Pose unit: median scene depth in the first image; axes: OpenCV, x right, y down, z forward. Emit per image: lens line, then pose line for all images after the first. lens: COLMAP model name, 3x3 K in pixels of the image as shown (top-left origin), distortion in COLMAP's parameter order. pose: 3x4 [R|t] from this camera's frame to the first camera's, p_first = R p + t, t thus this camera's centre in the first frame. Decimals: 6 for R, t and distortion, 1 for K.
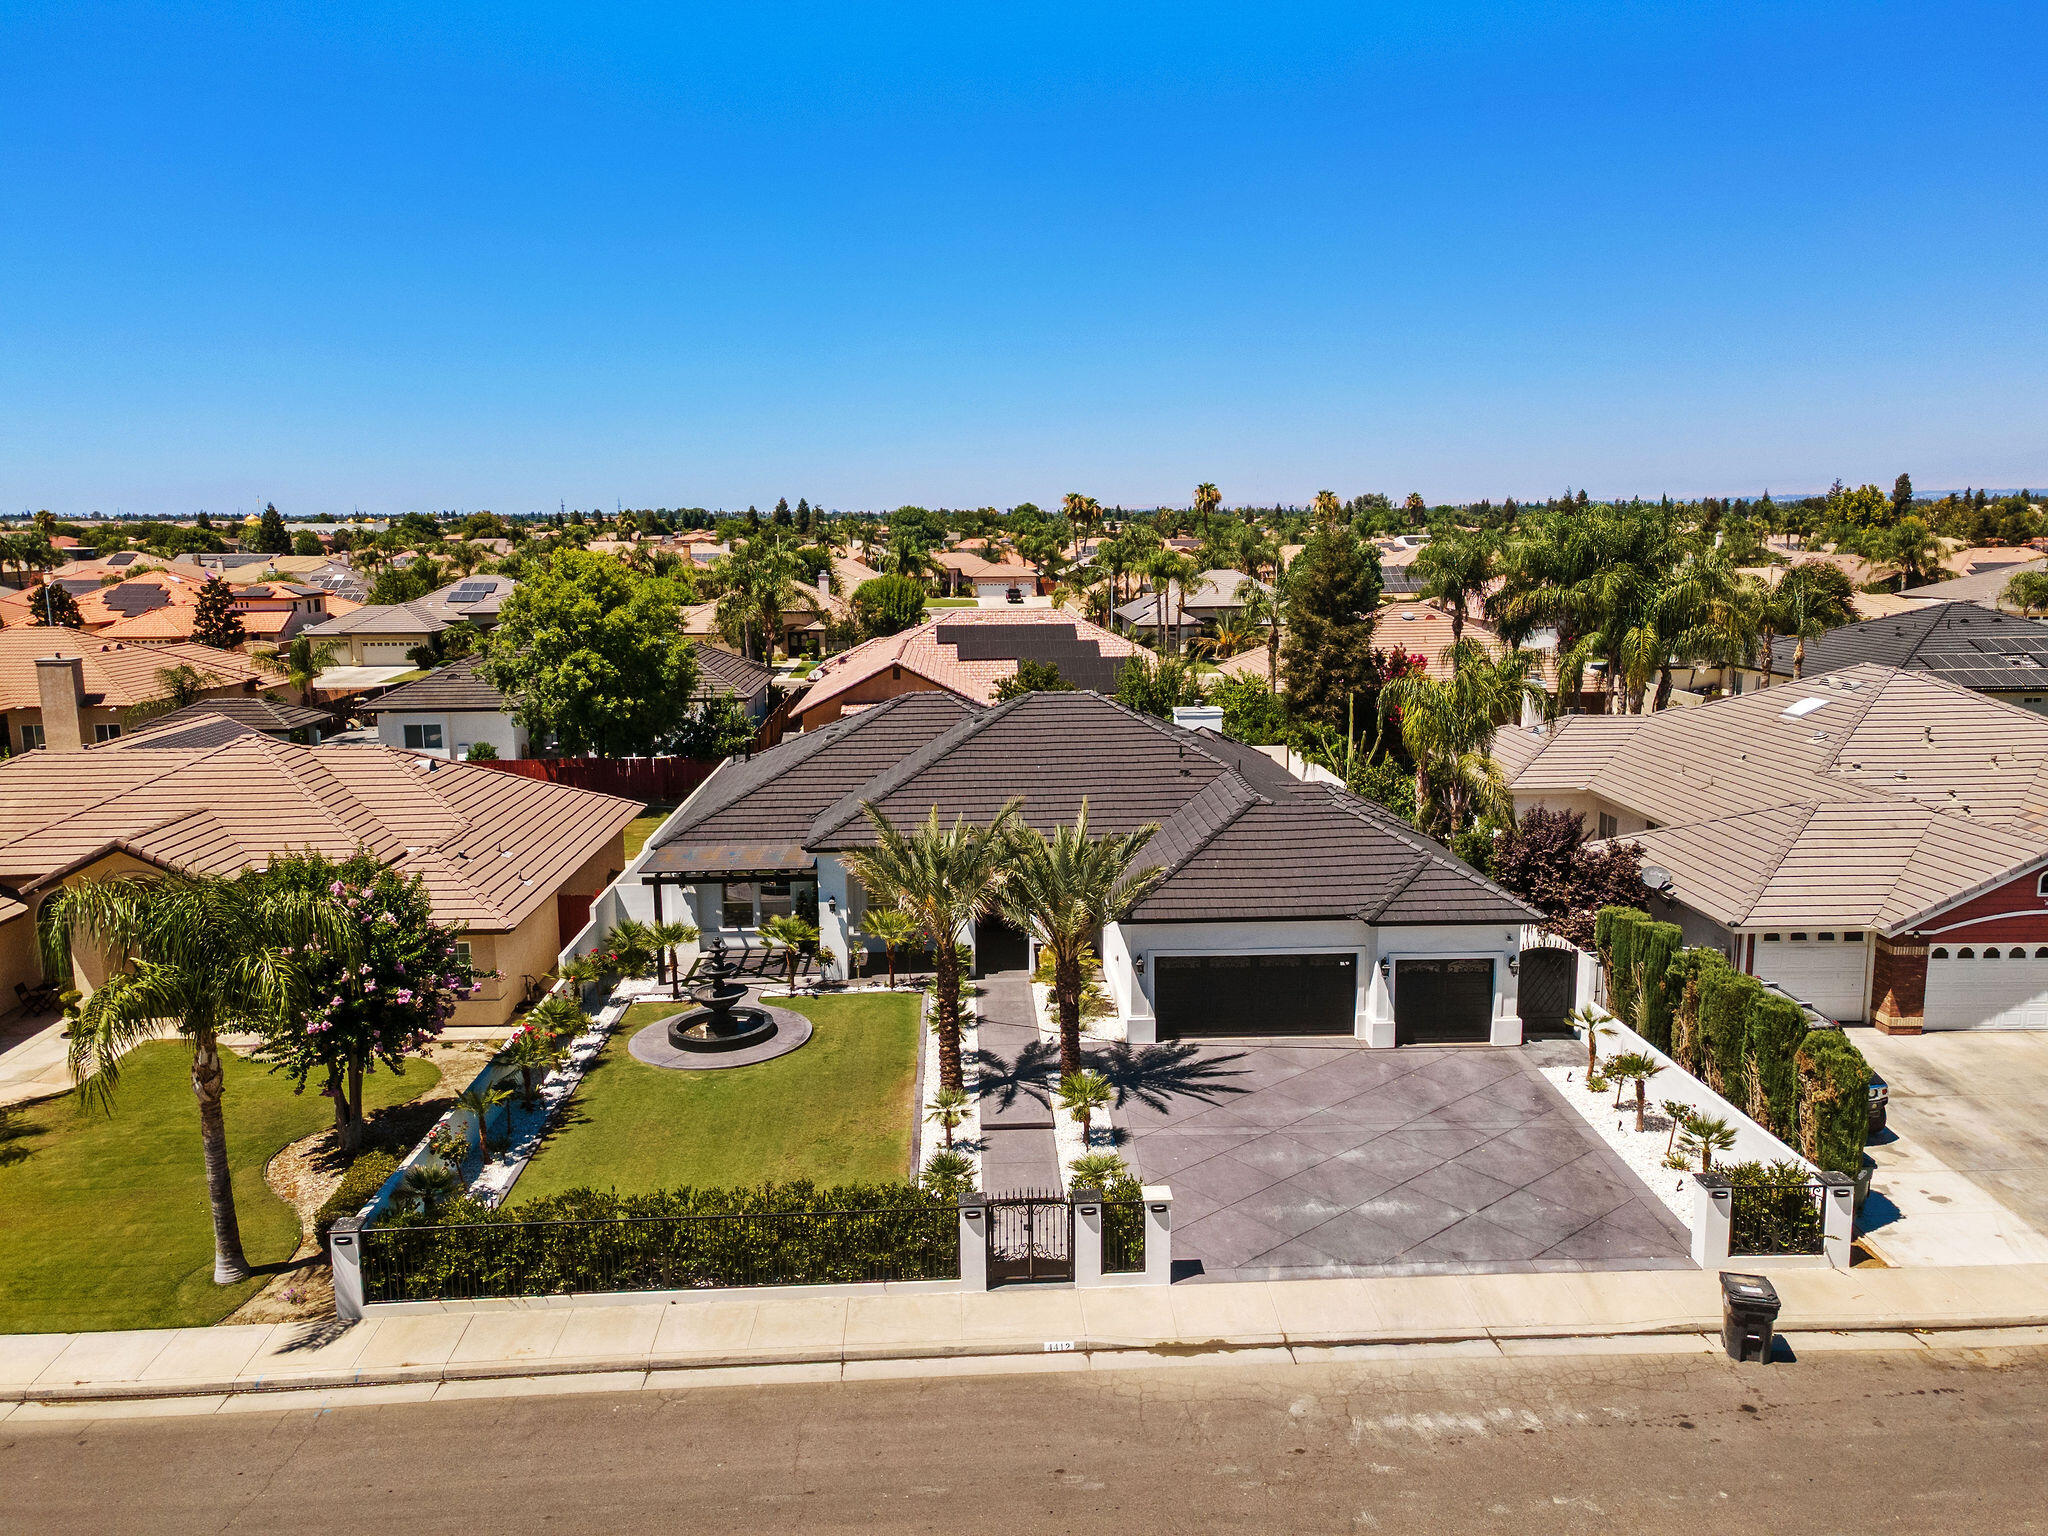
lens RADIAL K [[1484.0, 0, 1038.1], [0, 1484.0, 764.6], [0, 0, 1]] dist [0.031446, 0.000458]
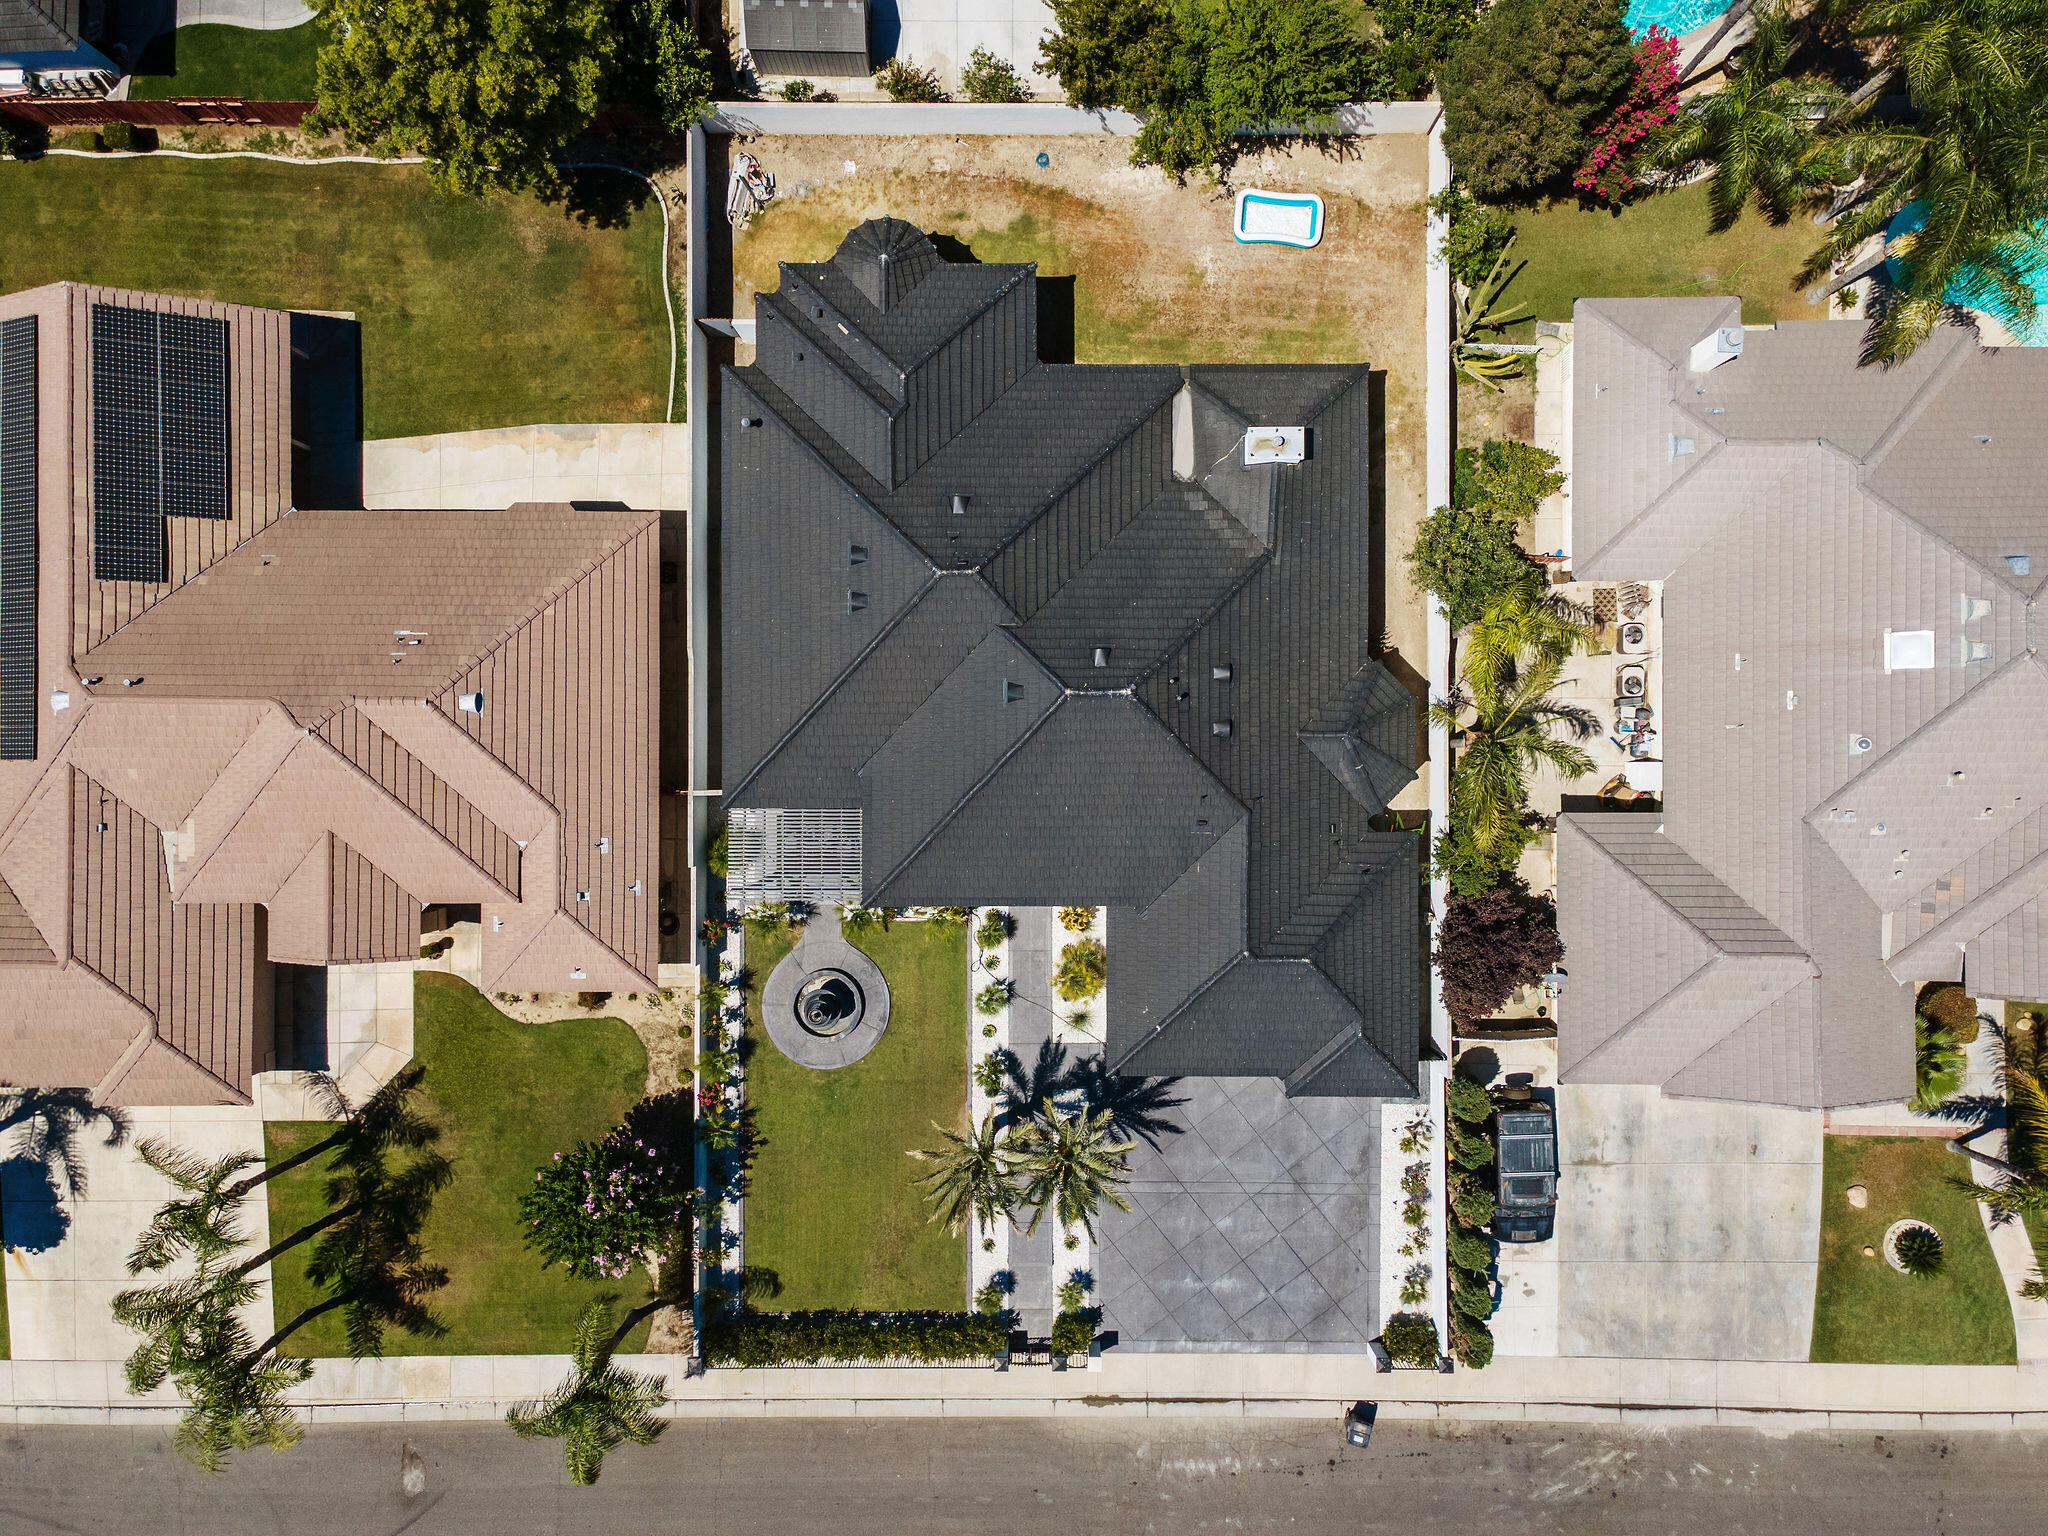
lens RADIAL K [[1487.8, 0, 1032.9], [0, 1487.8, 773.7], [0, 0, 1]] dist [0.016073, 0.060115]
pose [[0.998596, 0.052710, 0.005304, -0.042496], [-0.014368, 0.173096, 0.984800, -1.399078], [0.050991, -0.983494, 0.173610, 1.110524]]
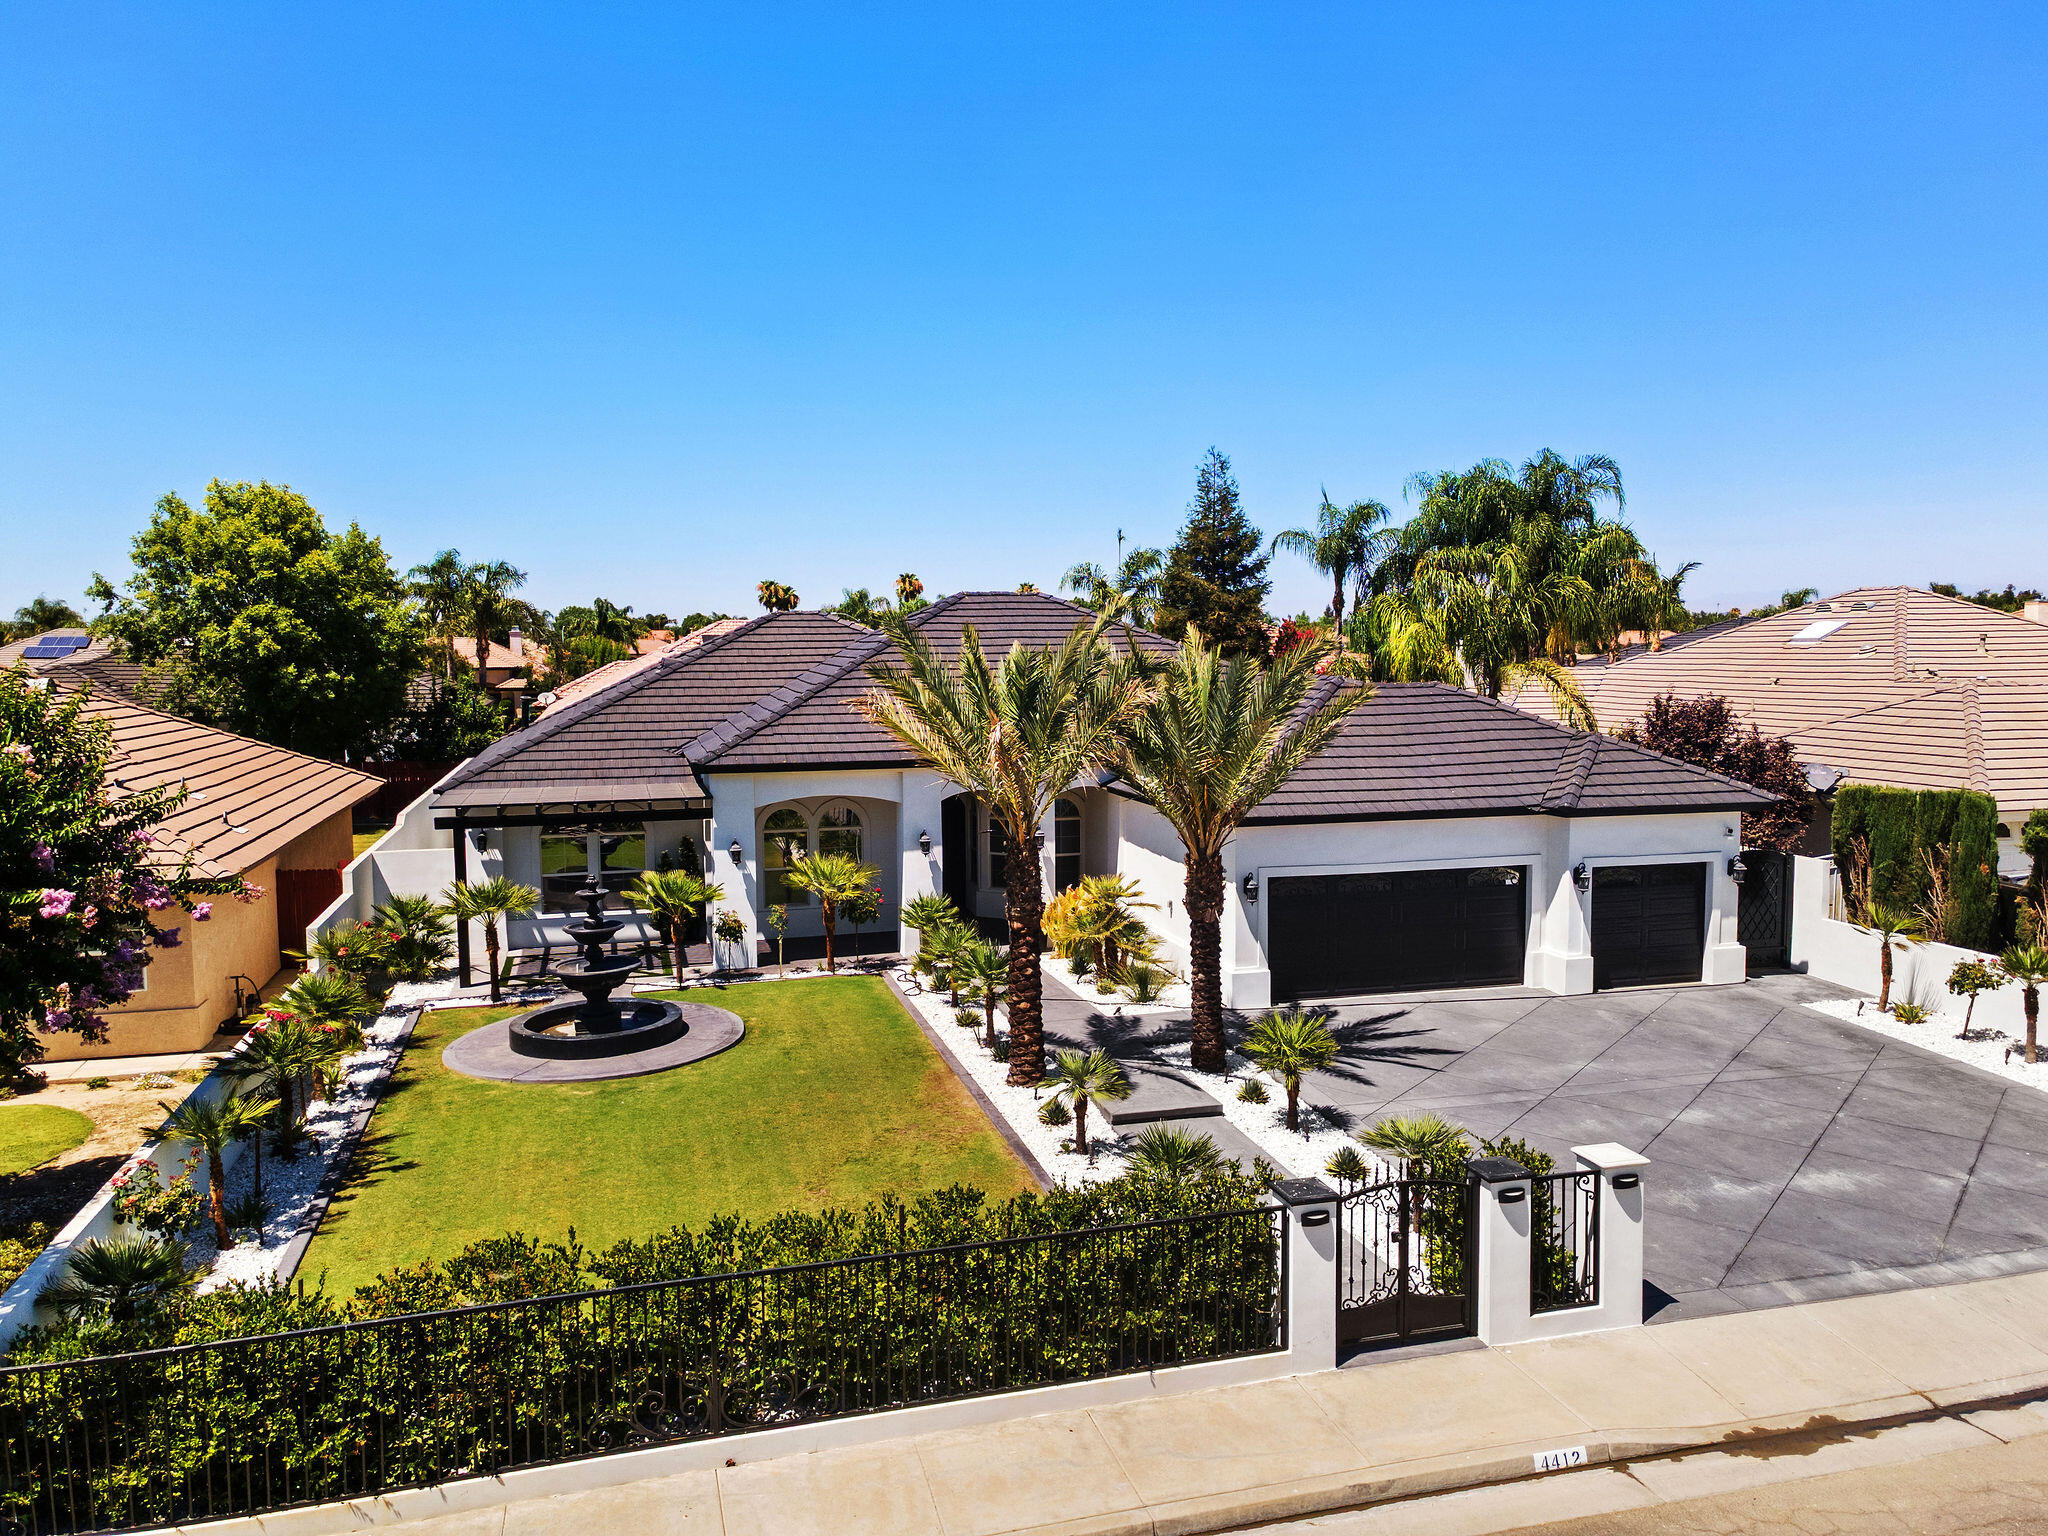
lens RADIAL K [[1487.8, 0, 1032.9], [0, 1487.8, 773.7], [0, 0, 1]] dist [0.016073, 0.060115]
pose [[0.974990, -0.017817, 0.221531, -0.194082], [0.035251, 0.996561, -0.074995, 0.141727], [-0.219433, 0.080928, 0.972265, 0.389268]]
